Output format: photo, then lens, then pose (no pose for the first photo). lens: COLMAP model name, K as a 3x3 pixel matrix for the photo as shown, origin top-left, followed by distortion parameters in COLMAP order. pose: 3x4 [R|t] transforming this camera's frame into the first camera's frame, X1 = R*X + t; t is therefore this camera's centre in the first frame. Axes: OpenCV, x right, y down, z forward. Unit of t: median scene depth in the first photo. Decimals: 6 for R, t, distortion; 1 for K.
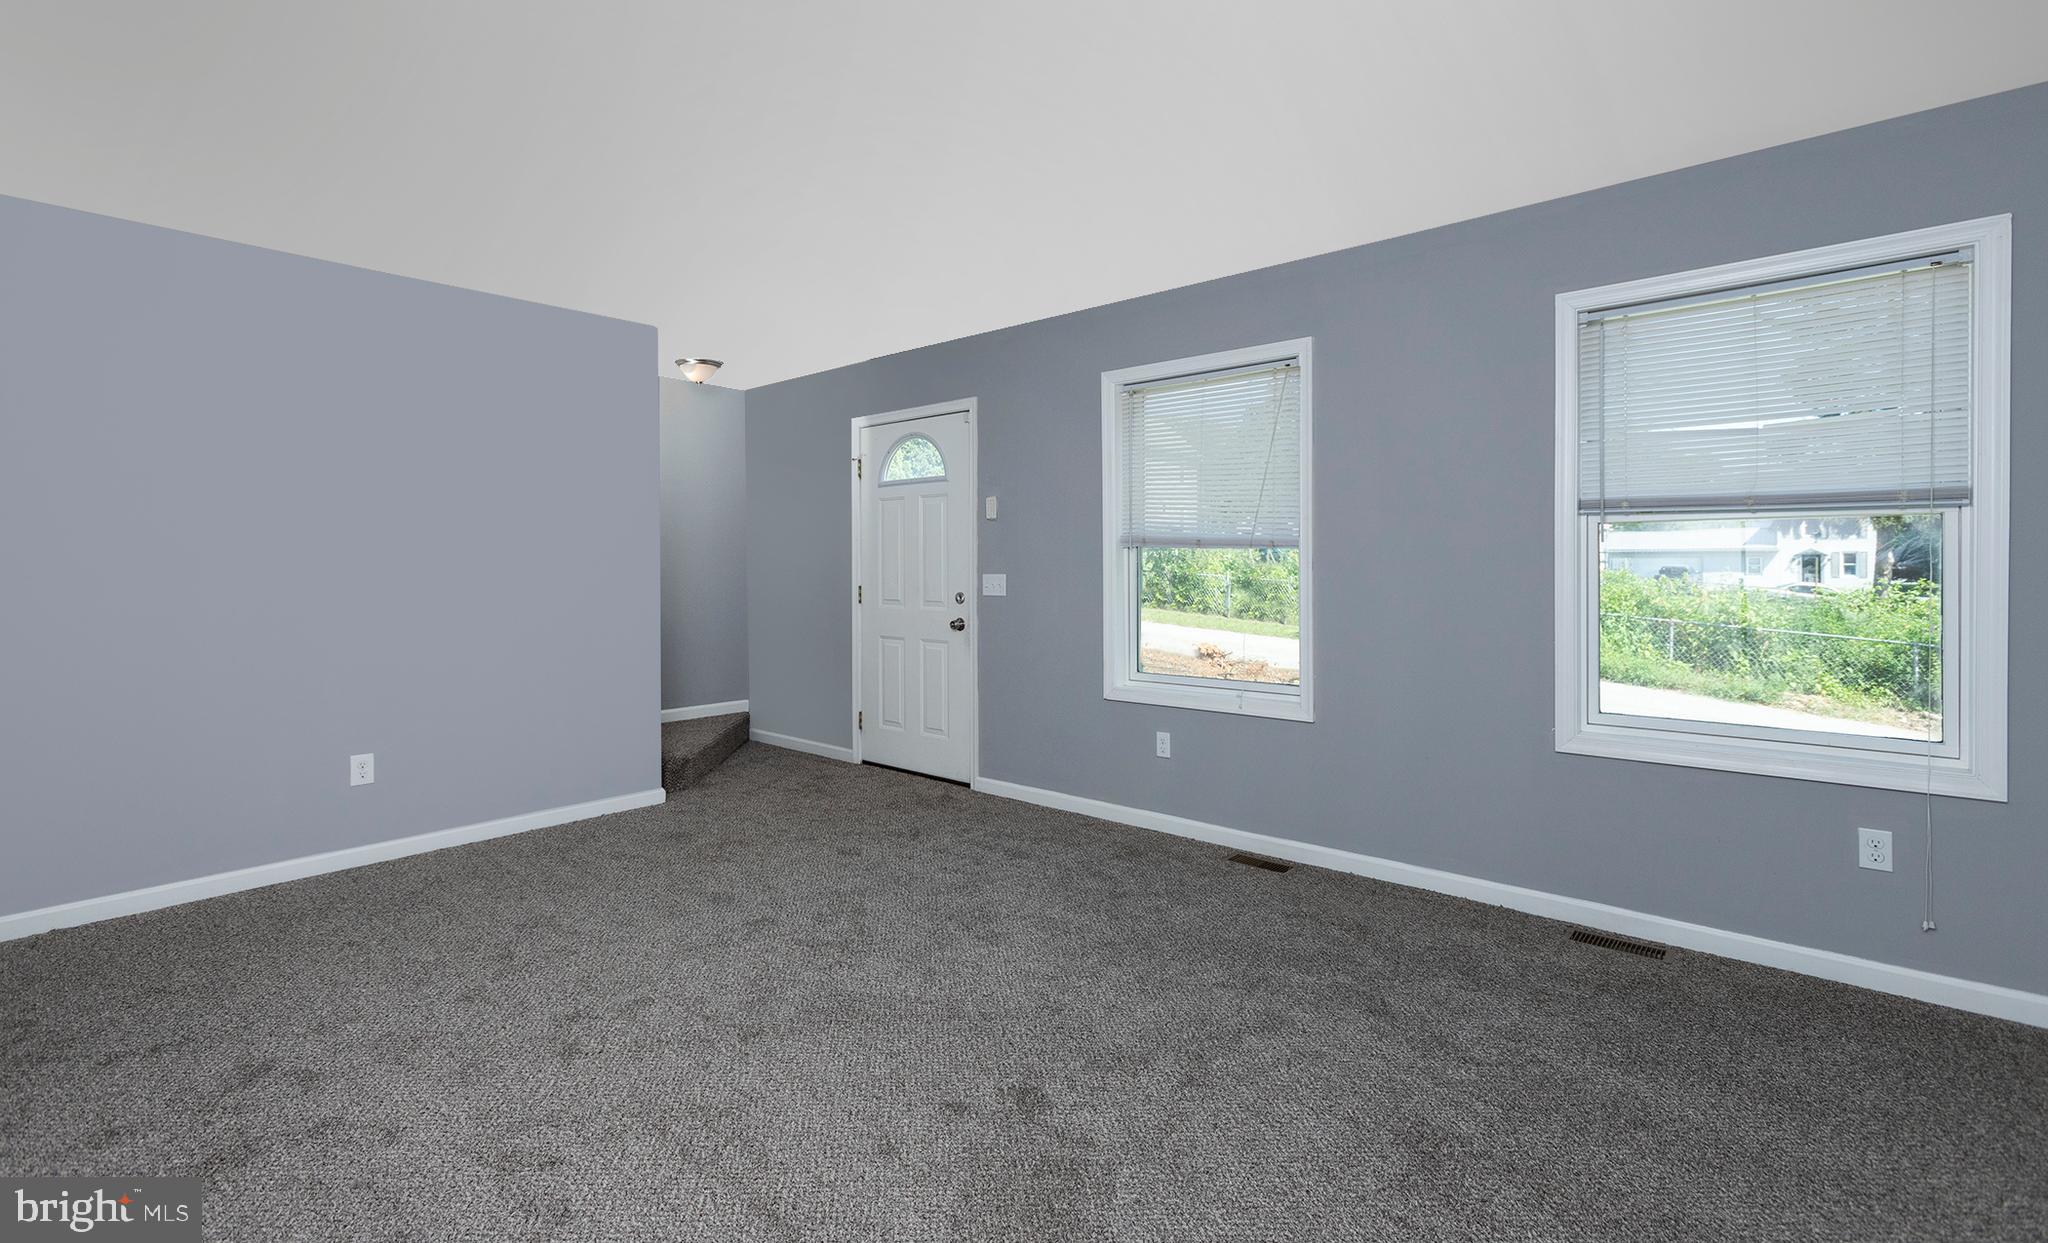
lens RADIAL K [[925.2, 0, 959.8], [0, 925.2, 574.4], [0, 0, 1]] dist [-0.012589, 0.007875]
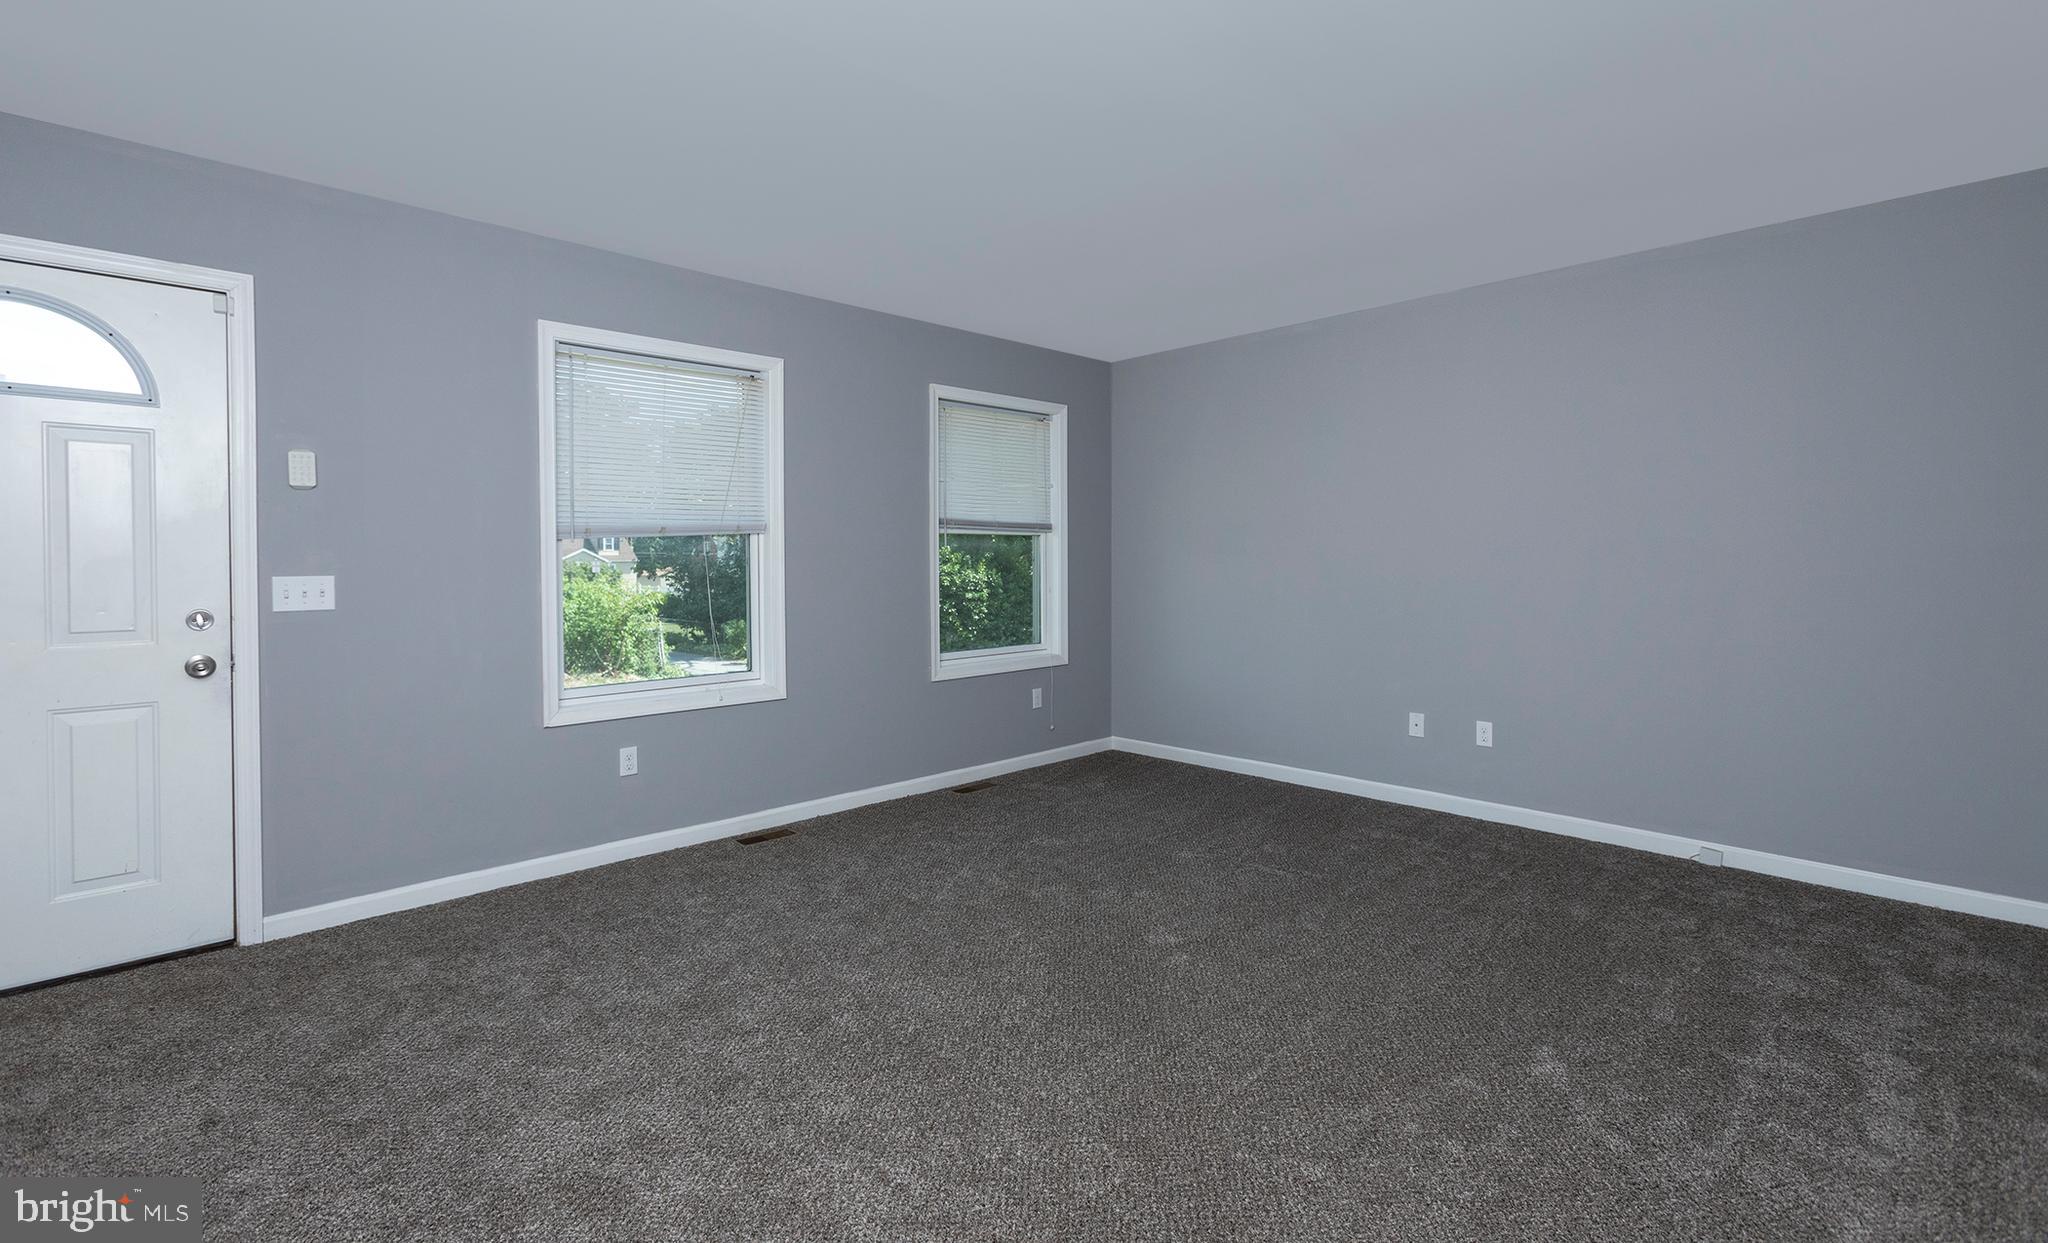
lens RADIAL K [[925.2, 0, 959.8], [0, 925.2, 574.4], [0, 0, 1]] dist [-0.012589, 0.007875]
pose [[0.077445, -0.013686, 0.996903, -0.540441], [0.014635, 0.999814, 0.012589, -0.002700], [-0.996889, 0.013614, 0.077630, 0.511782]]
